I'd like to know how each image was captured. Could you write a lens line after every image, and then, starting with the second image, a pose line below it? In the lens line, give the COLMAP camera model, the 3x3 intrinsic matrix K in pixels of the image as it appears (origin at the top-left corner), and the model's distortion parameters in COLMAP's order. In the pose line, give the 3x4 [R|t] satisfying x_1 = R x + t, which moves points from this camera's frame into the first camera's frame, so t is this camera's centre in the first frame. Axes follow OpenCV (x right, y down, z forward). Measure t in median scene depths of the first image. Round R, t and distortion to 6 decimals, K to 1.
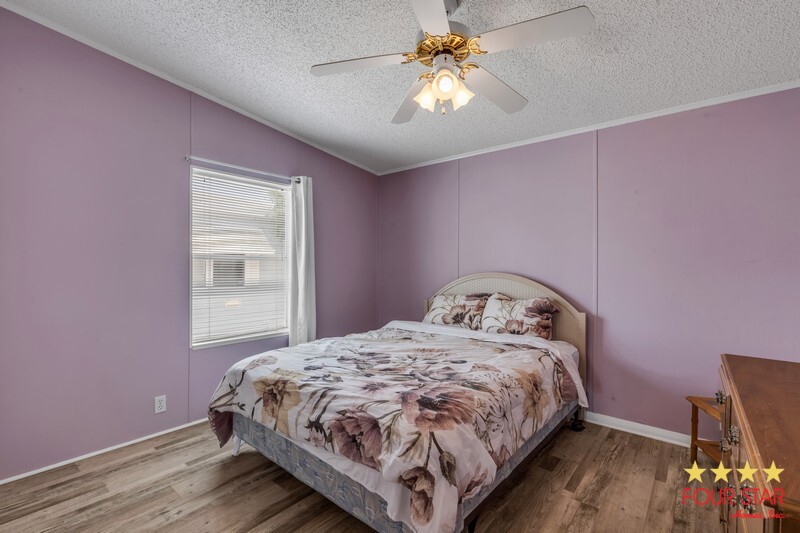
lens RADIAL K [[361.6, 0, 400.1], [0, 361.6, 262.6], [0, 0, 1]] dist [0.009516, -0.000037]
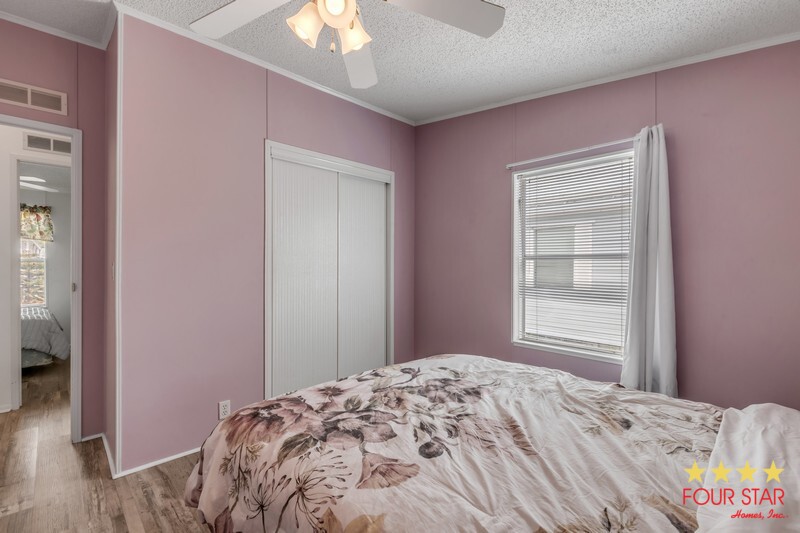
lens RADIAL K [[361.6, 0, 400.1], [0, 361.6, 262.6], [0, 0, 1]] dist [0.009516, -0.000037]
pose [[-0.116854, -0.015178, -0.993033, 0.771992], [0.008998, 0.999826, -0.016340, 0.018312], [0.993108, -0.010845, -0.116697, 1.156623]]
